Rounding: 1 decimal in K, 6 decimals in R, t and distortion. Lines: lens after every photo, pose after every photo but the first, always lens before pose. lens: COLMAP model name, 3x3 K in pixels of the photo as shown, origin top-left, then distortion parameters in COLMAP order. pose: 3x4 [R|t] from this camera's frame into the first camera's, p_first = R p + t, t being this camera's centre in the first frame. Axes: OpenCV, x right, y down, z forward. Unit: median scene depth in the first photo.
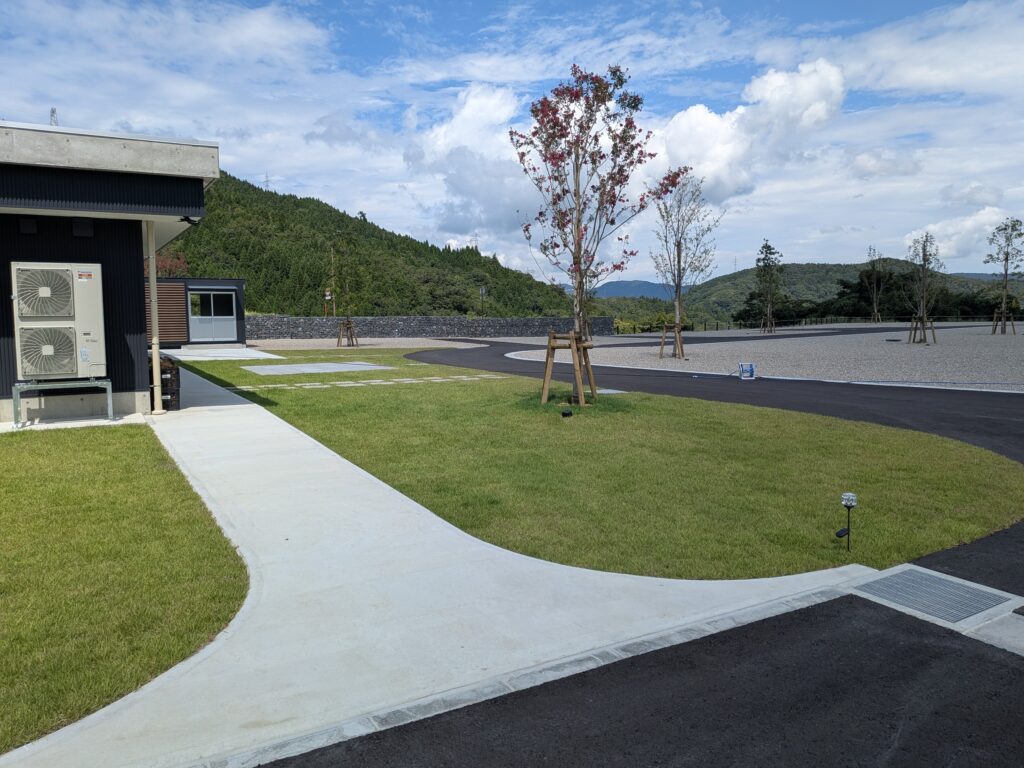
lens RADIAL K [[736.6, 0, 512.0], [0, 736.6, 384.0], [0, 0, 1]] dist [0.074684, -0.117000]
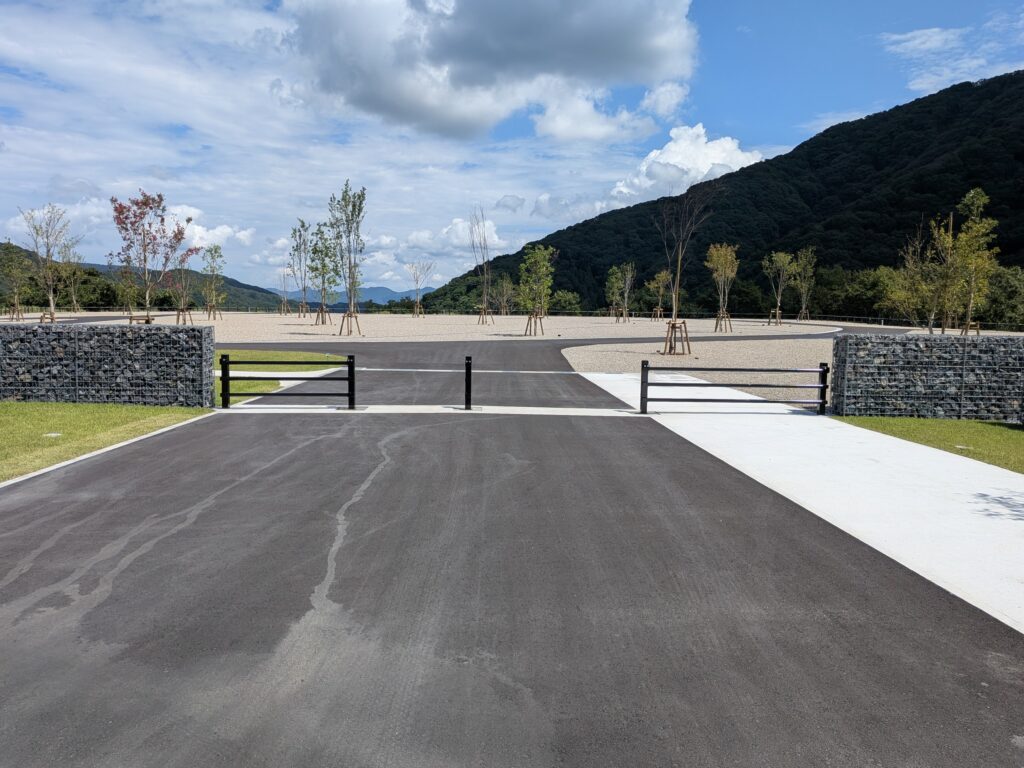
lens RADIAL K [[736.6, 0, 512.0], [0, 736.6, 384.0], [0, 0, 1]] dist [0.074684, -0.117000]
pose [[0.475404, -0.083964, 0.875752, -0.398937], [0.071272, 0.995839, 0.056787, 0.021672], [-0.876876, 0.035420, 0.479410, -0.274537]]
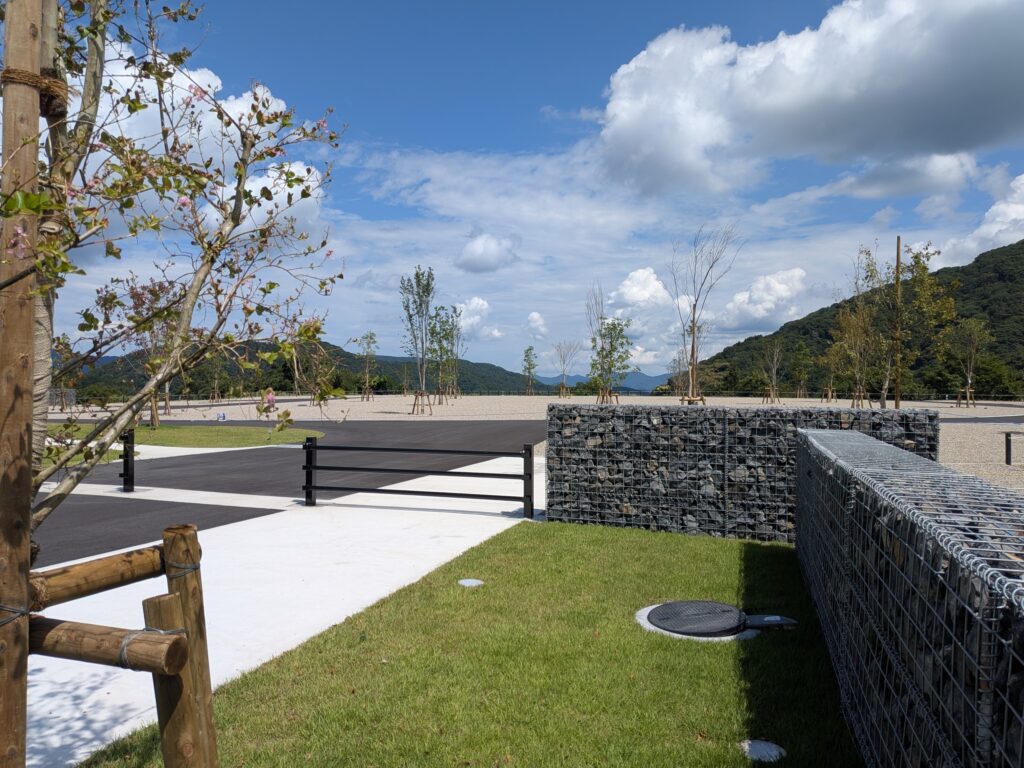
lens RADIAL K [[736.6, 0, 512.0], [0, 736.6, 384.0], [0, 0, 1]] dist [0.074684, -0.117000]
pose [[0.746313, 0.011442, 0.665496, -0.183551], [0.055809, 0.995256, -0.079697, 0.042161], [-0.663251, 0.096620, 0.742134, -0.423537]]
